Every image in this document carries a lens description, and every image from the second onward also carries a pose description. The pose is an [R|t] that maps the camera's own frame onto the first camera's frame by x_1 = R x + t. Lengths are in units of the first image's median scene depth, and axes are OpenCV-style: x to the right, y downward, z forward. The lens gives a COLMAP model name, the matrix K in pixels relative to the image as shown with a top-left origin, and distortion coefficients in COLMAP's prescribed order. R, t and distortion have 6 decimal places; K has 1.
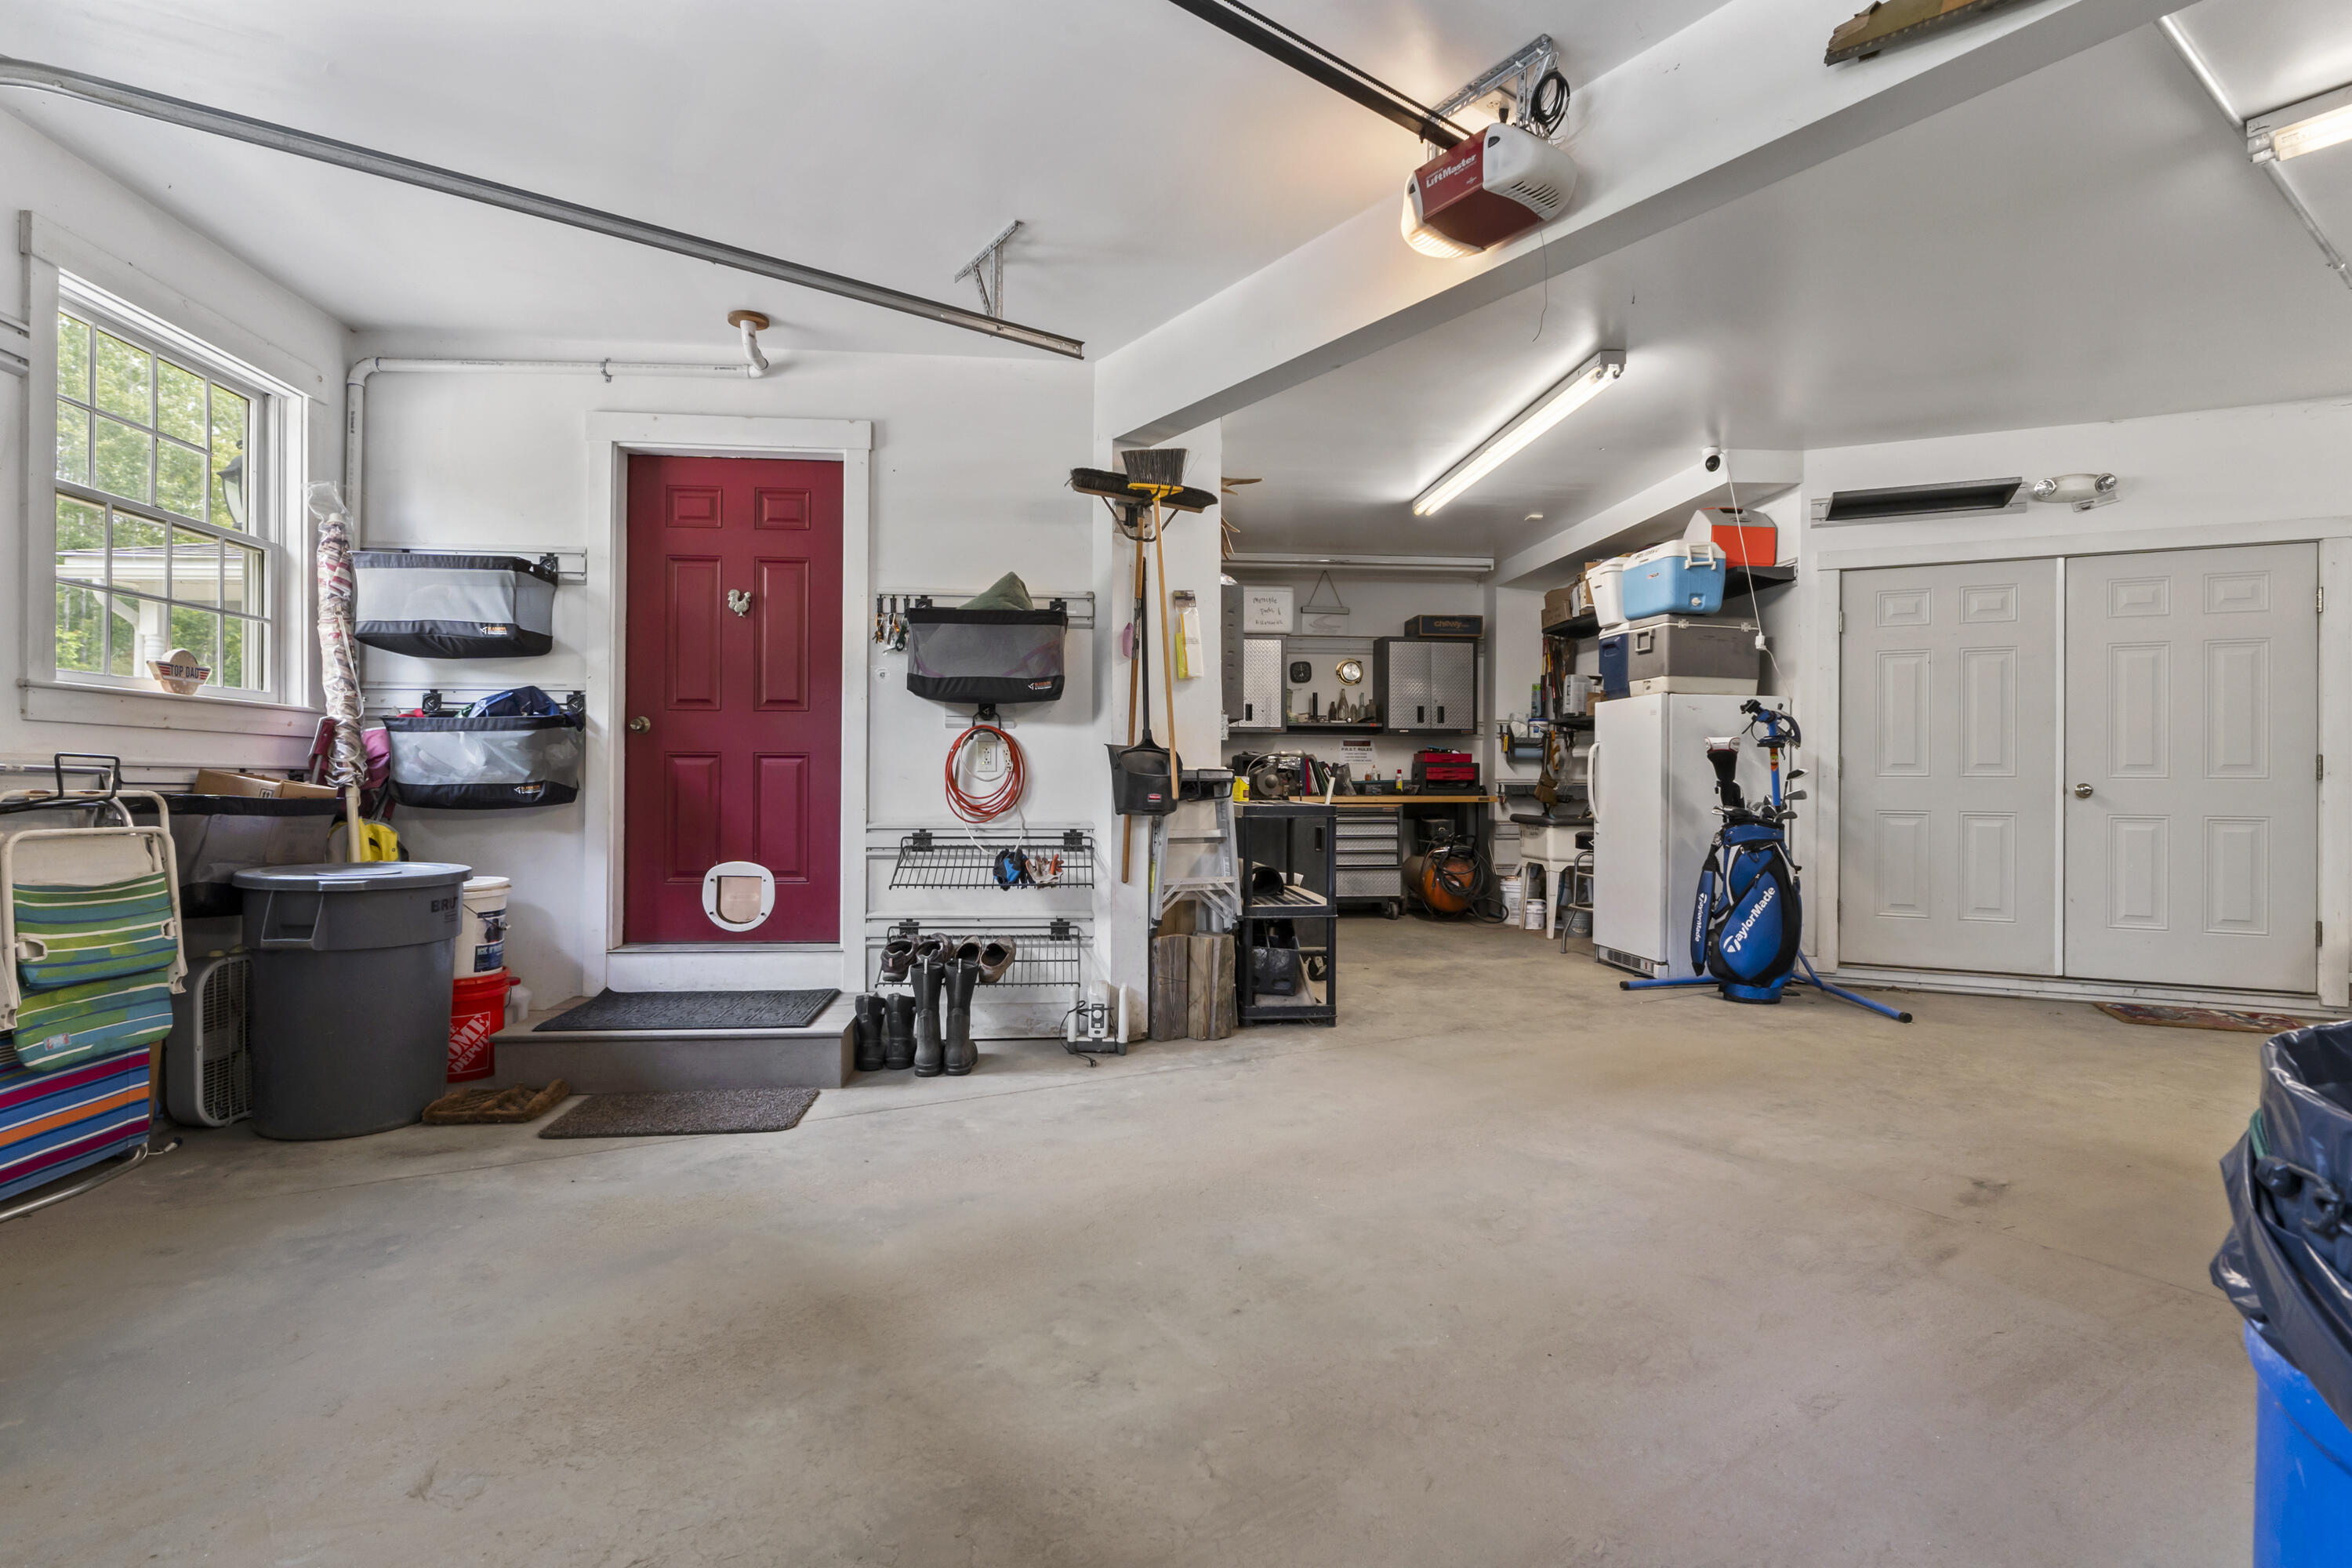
lens RADIAL K [[1125.8, 0, 1182.9], [0, 1125.8, 786.5], [0, 0, 1]] dist [-0.002830, -0.000146]
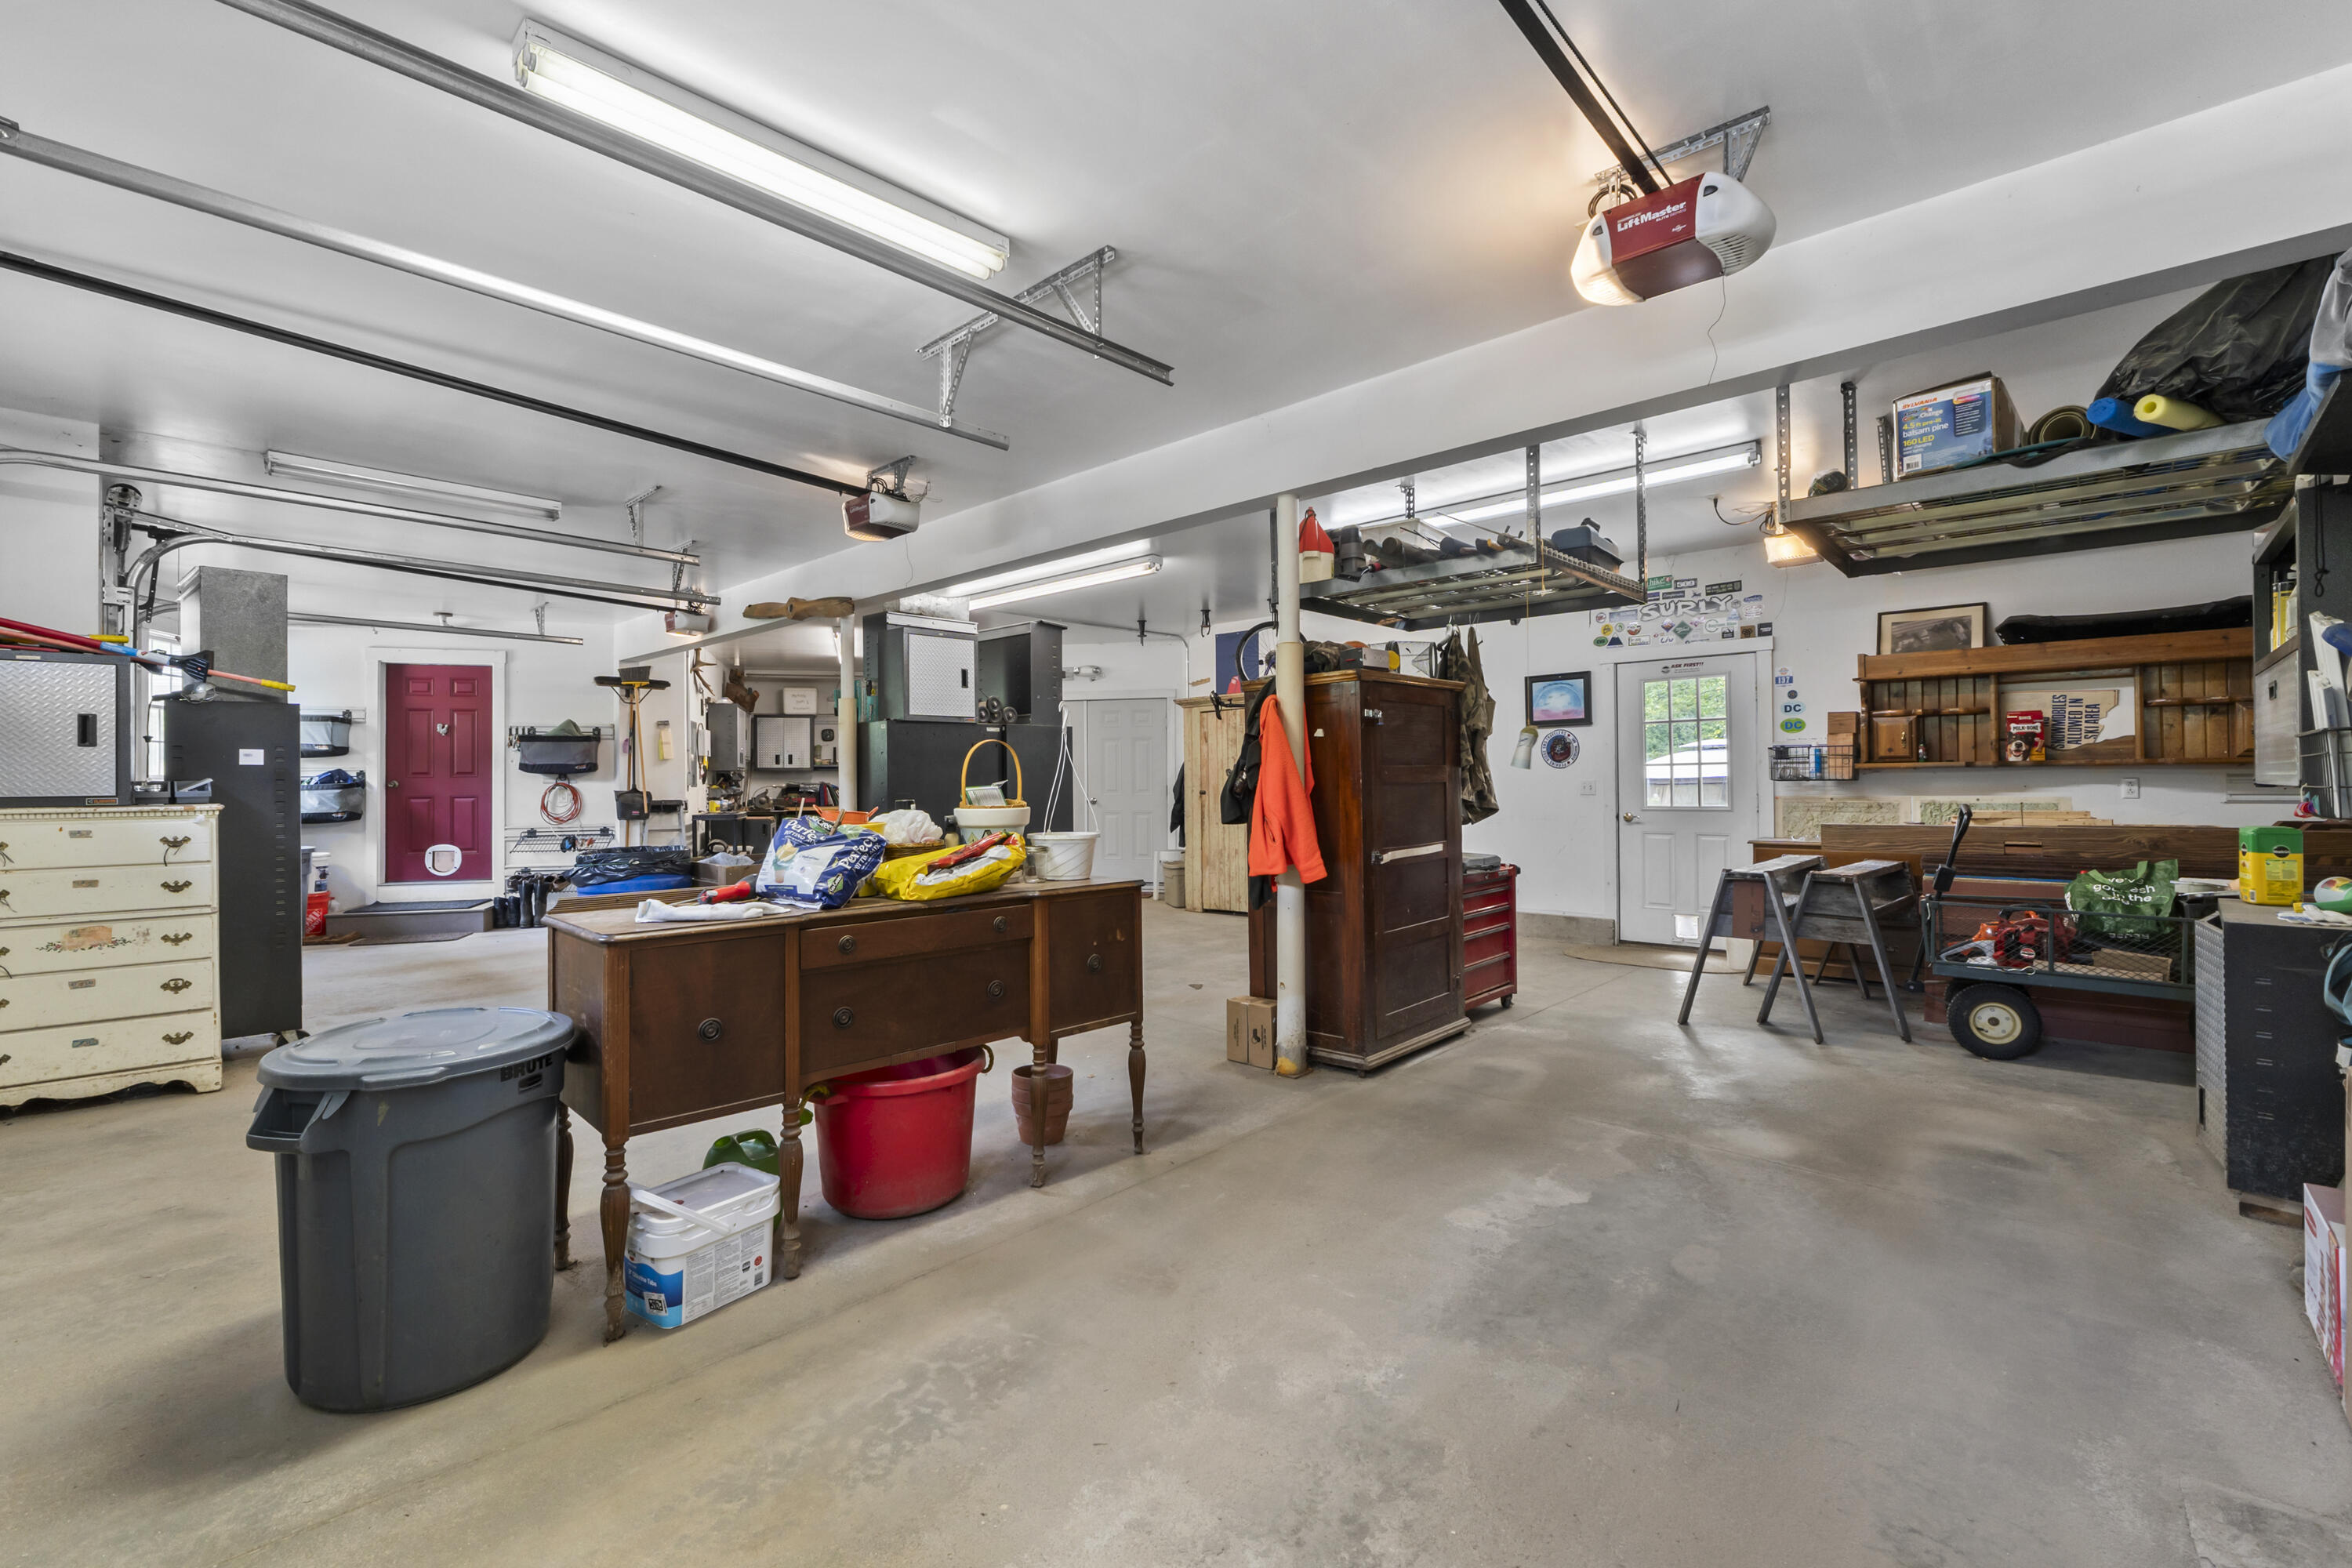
lens RADIAL K [[994.3, 0, 1157.6], [0, 994.3, 777.1], [0, 0, 1]] dist [-0.004134, -0.000502]
pose [[0.981163, -0.012433, 0.192780, 0.627709], [0.014802, 0.999832, -0.010851, -0.025265], [-0.192613, 0.013500, 0.981182, -1.225420]]
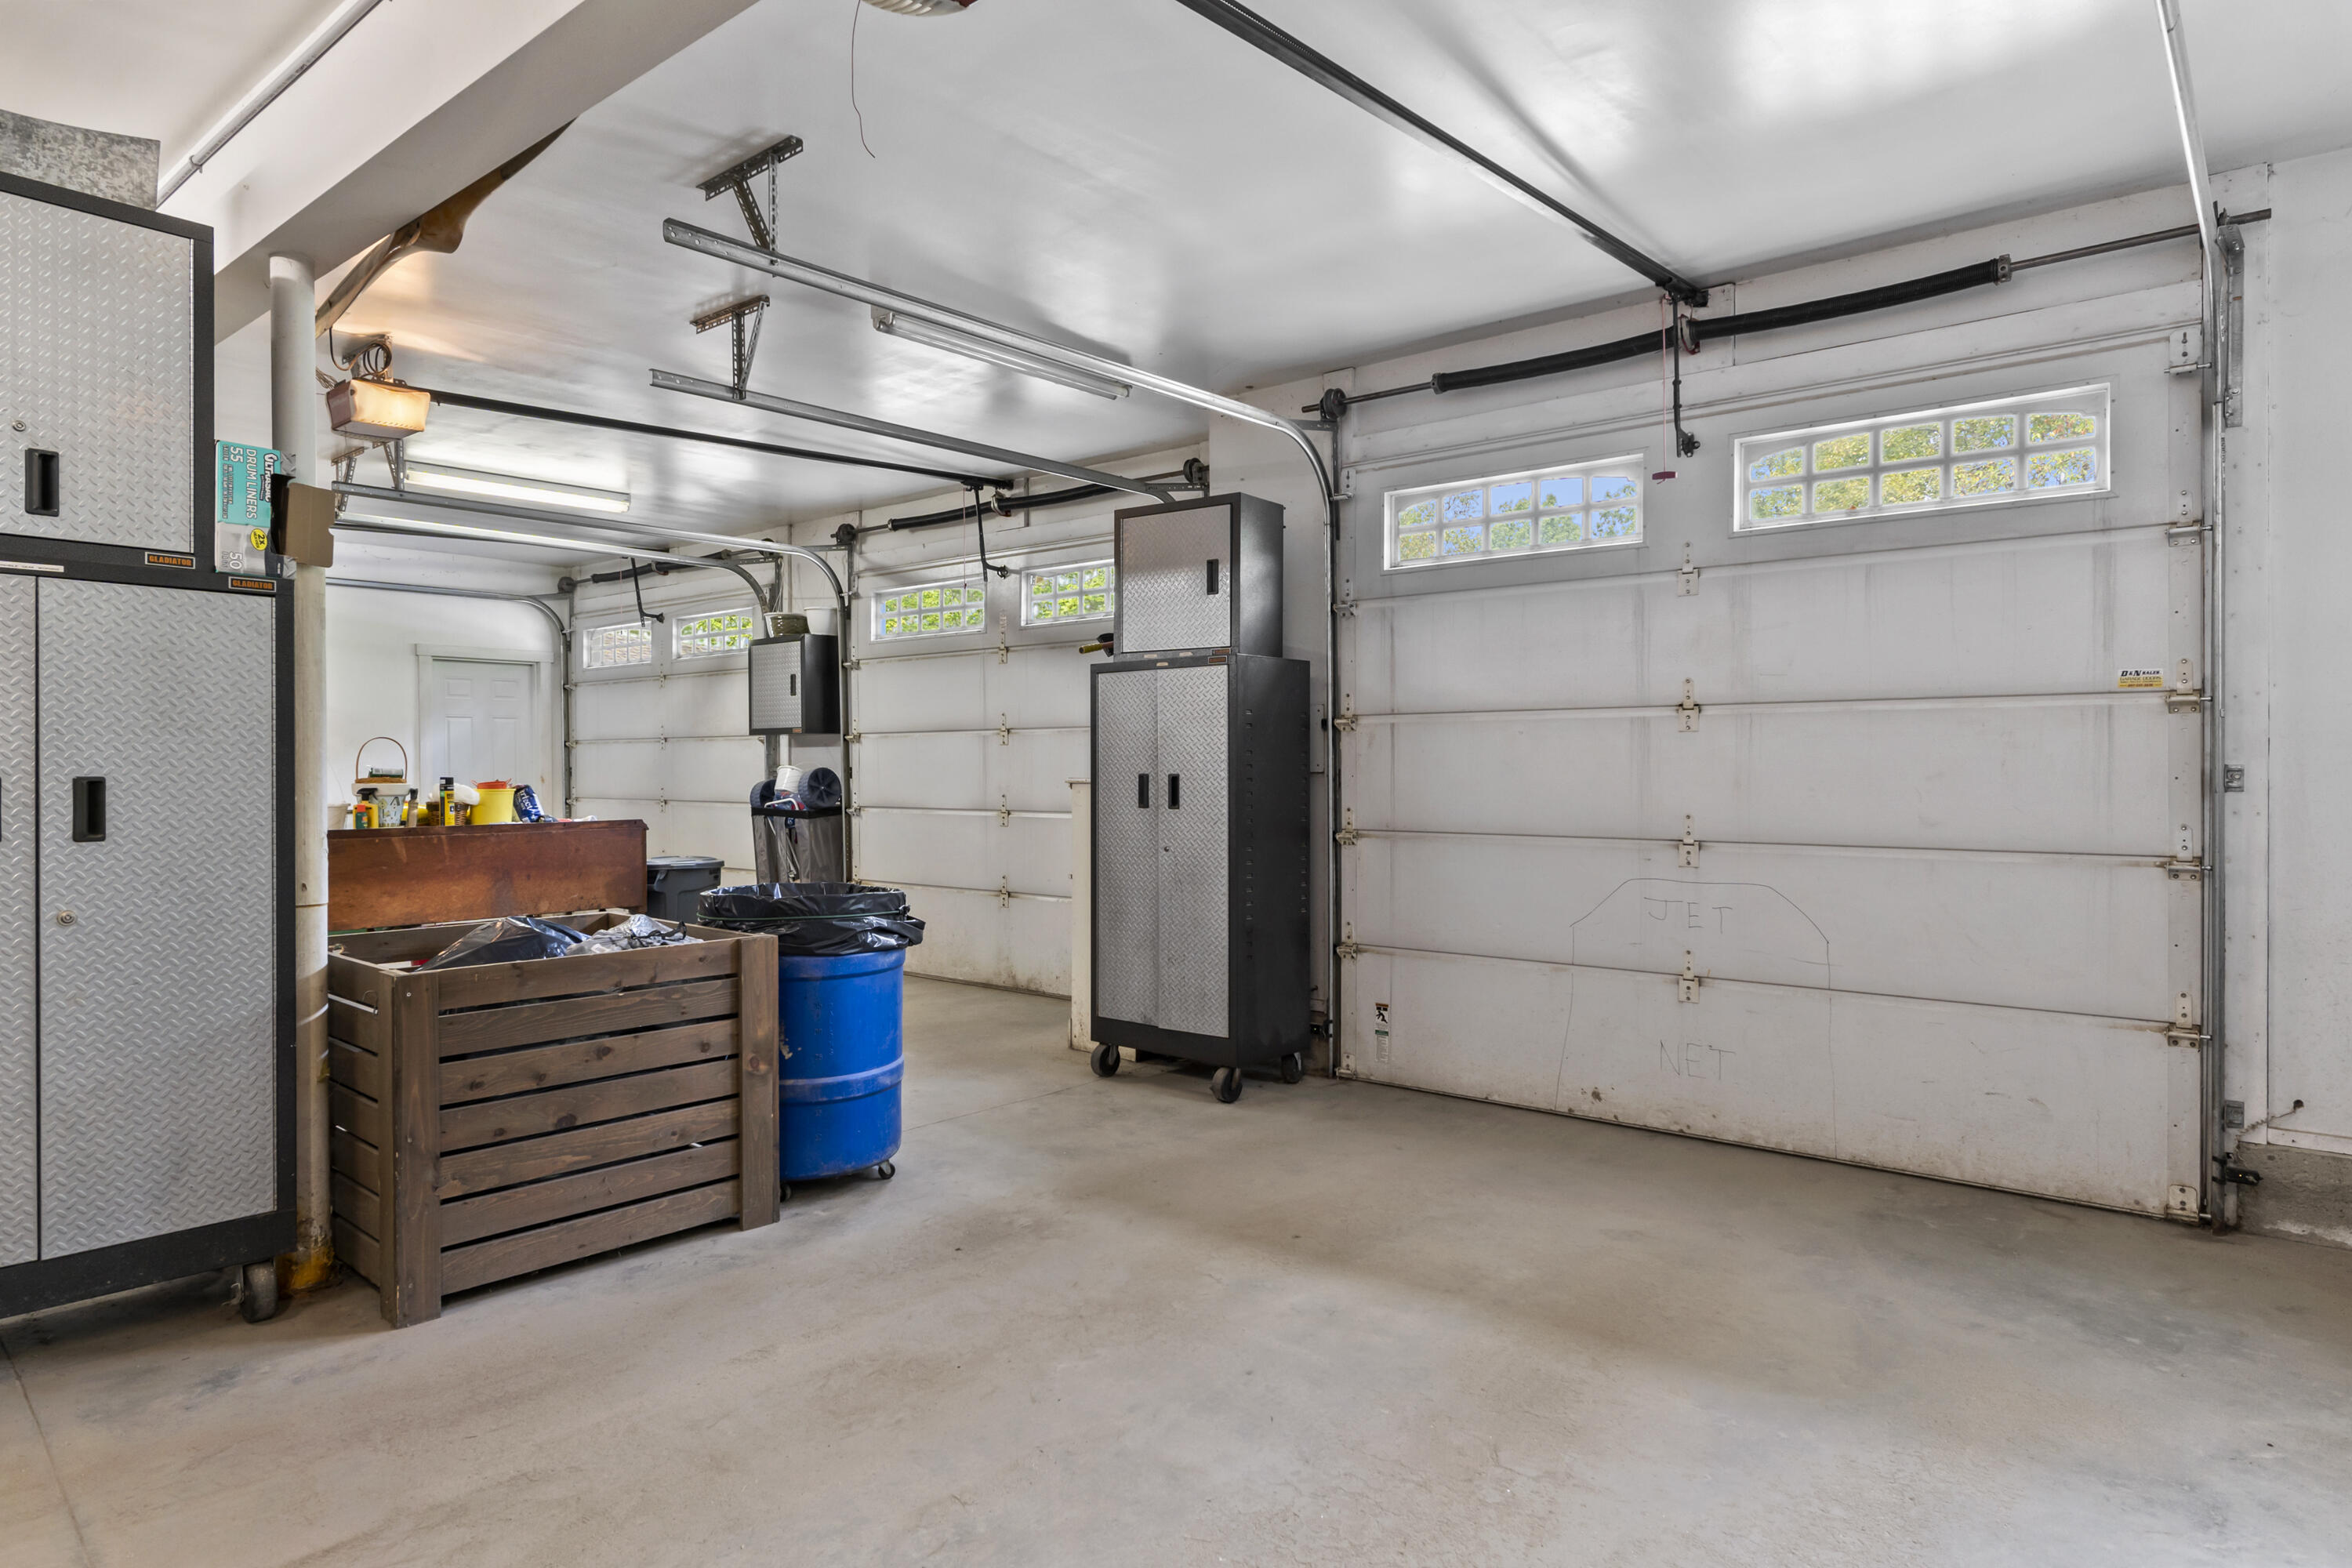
lens RADIAL K [[1365.4, 0, 1172.0], [0, 1365.4, 774.3], [0, 0, 1]] dist [-0.009453, -0.001287]
pose [[-0.970950, -0.001611, -0.239275, 0.213074], [-0.004857, 0.999904, 0.012980, -0.046359], [0.239231, 0.013765, -0.970865, 1.125454]]
